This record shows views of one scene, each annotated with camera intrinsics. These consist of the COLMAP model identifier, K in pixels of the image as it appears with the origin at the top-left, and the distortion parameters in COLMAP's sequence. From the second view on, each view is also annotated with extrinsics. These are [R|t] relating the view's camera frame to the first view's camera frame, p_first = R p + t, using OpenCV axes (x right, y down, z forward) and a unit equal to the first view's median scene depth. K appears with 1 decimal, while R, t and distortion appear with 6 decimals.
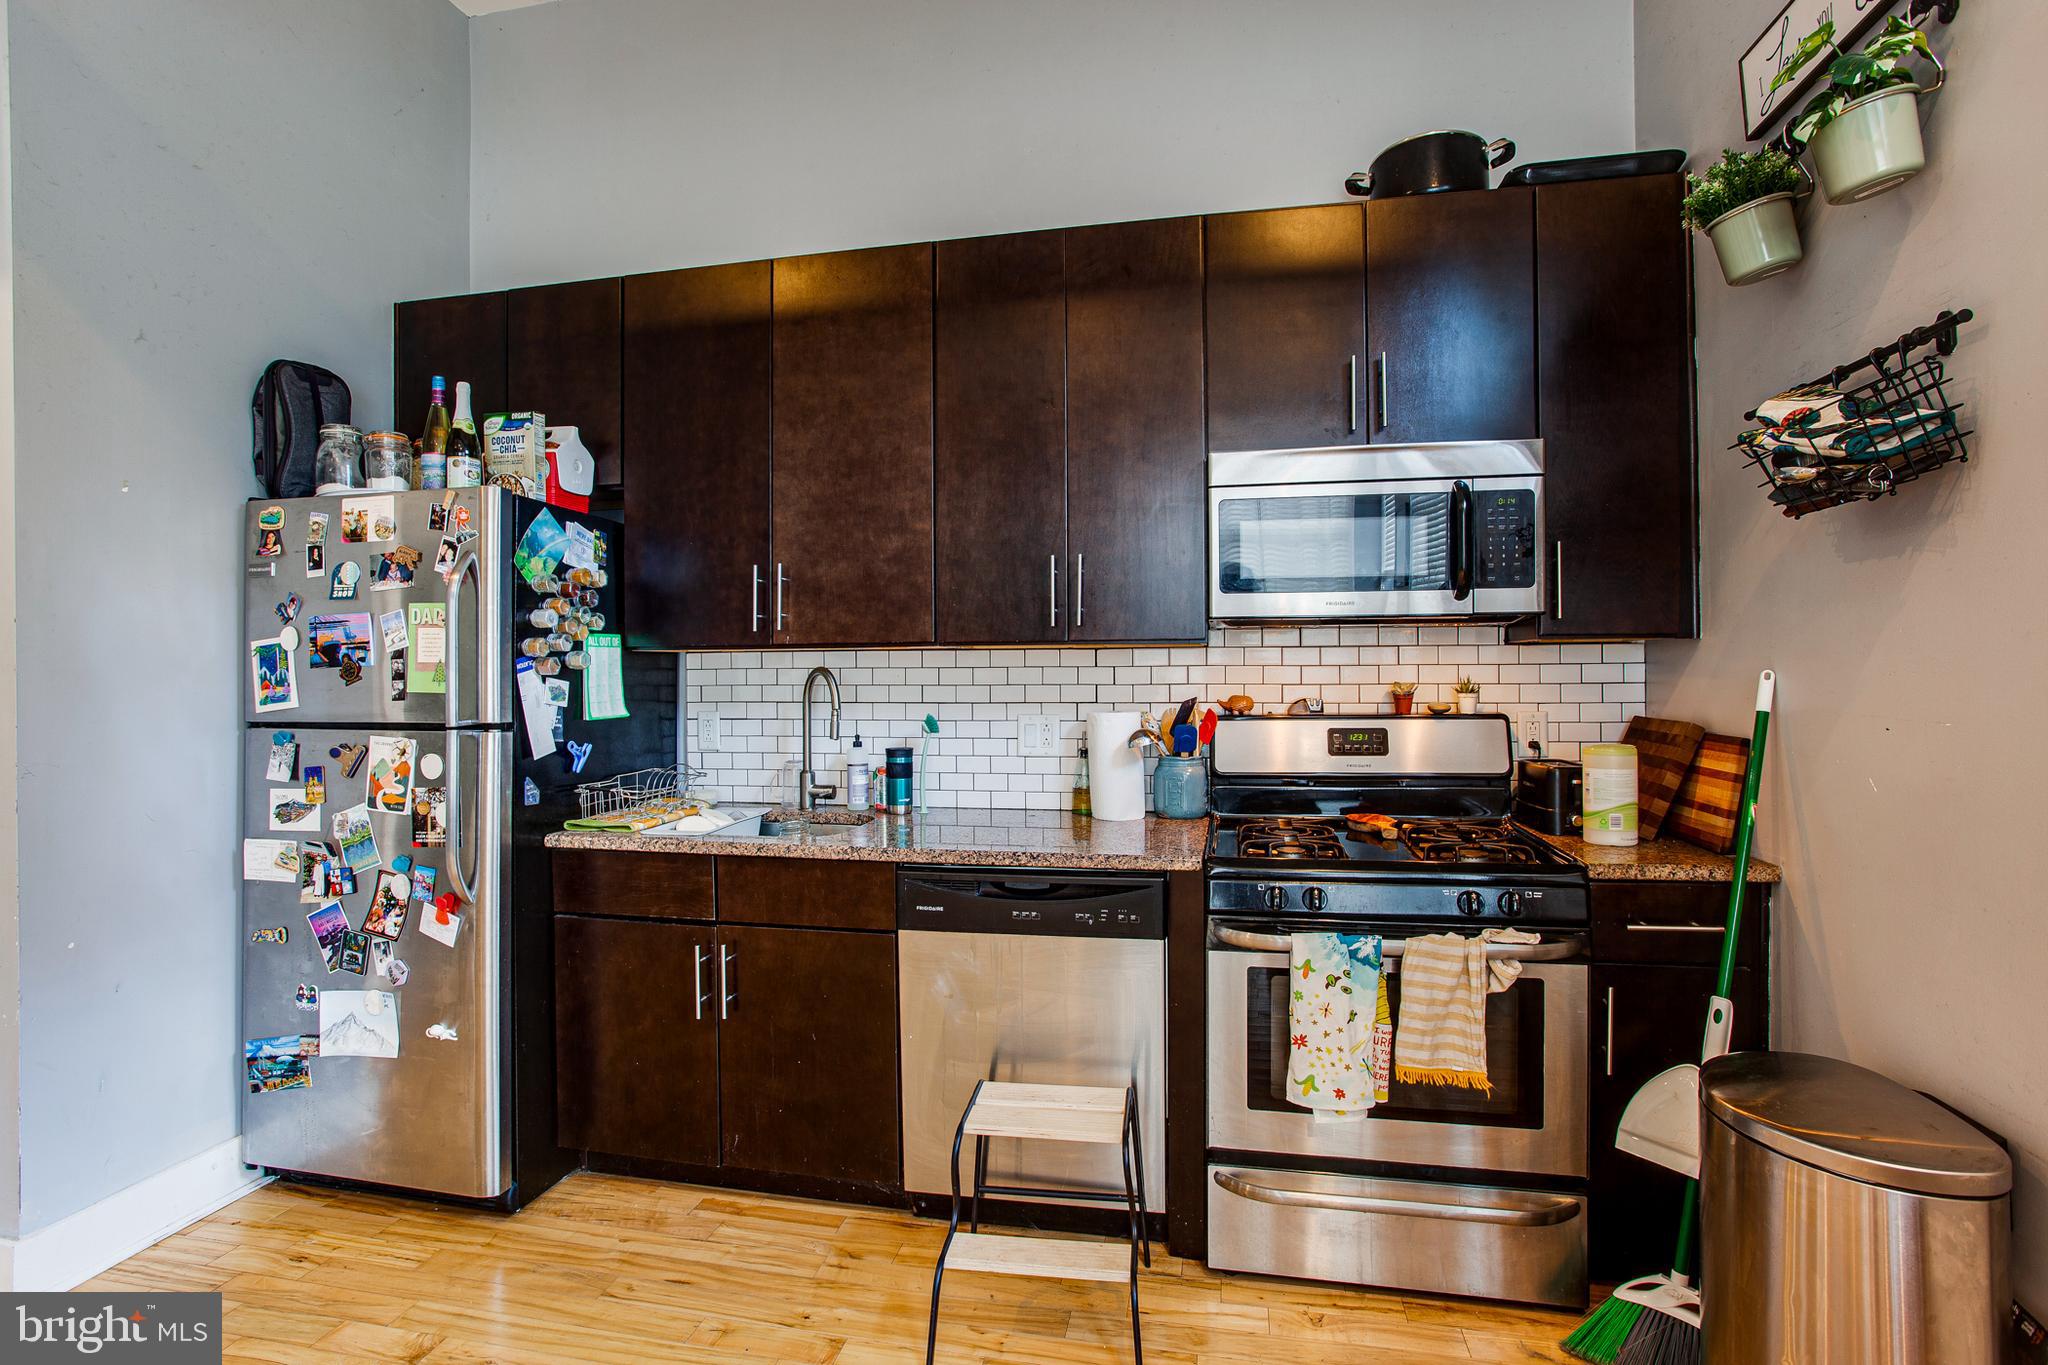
lens RADIAL K [[977.9, 0, 1024.0], [0, 977.9, 682.5], [0, 0, 1]] dist [-0.001902, -0.000117]
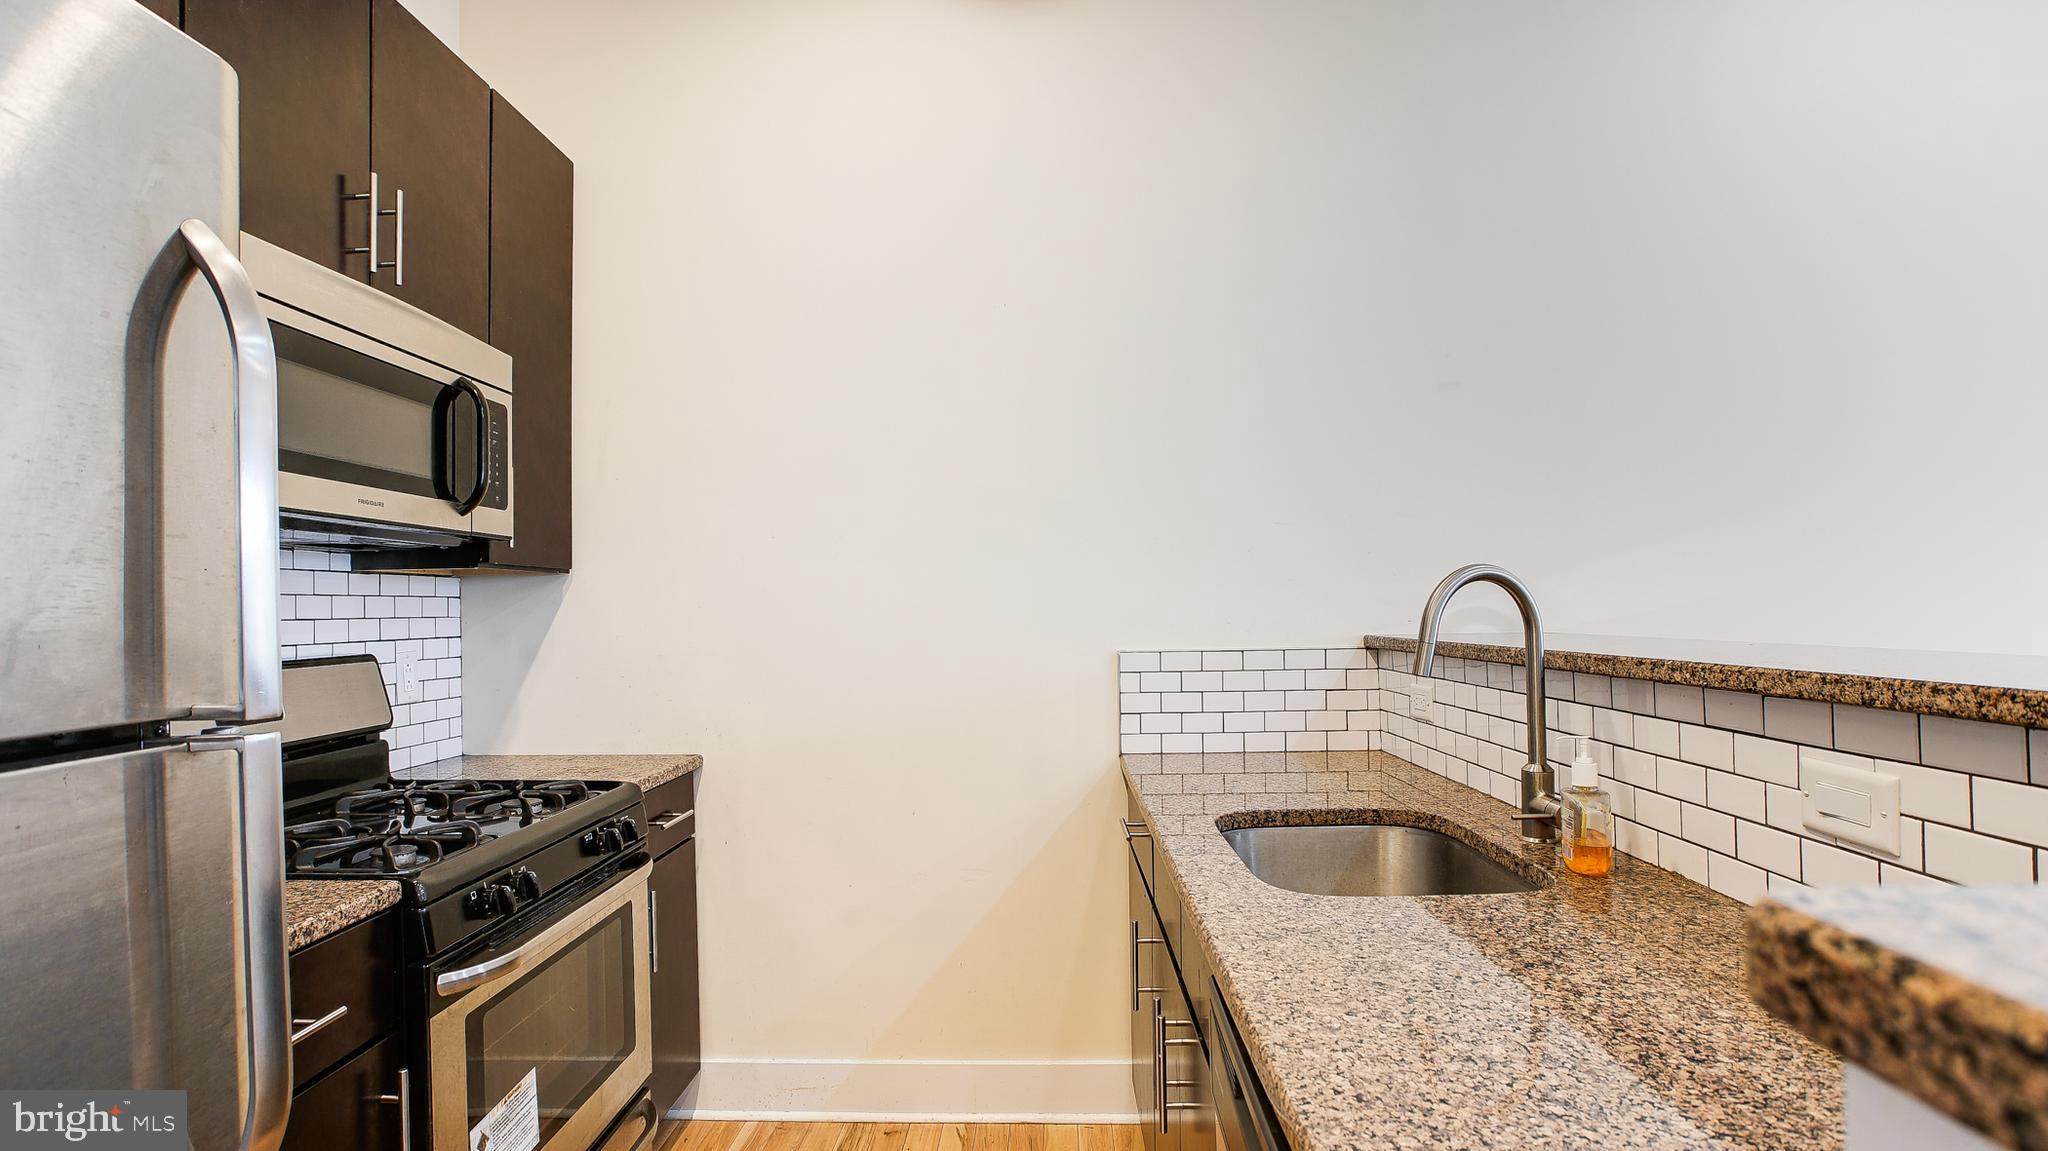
lens RADIAL K [[1015.5, 0, 1024.0], [0, 1015.5, 575.5], [0, 0, 1]] dist [0.000361, 0.000029]
pose [[-0.169193, 0.041009, 0.984729, -0.460754], [0.042200, 0.998519, -0.034332, 0.017843], [-0.984679, 0.035747, -0.170673, 0.592037]]
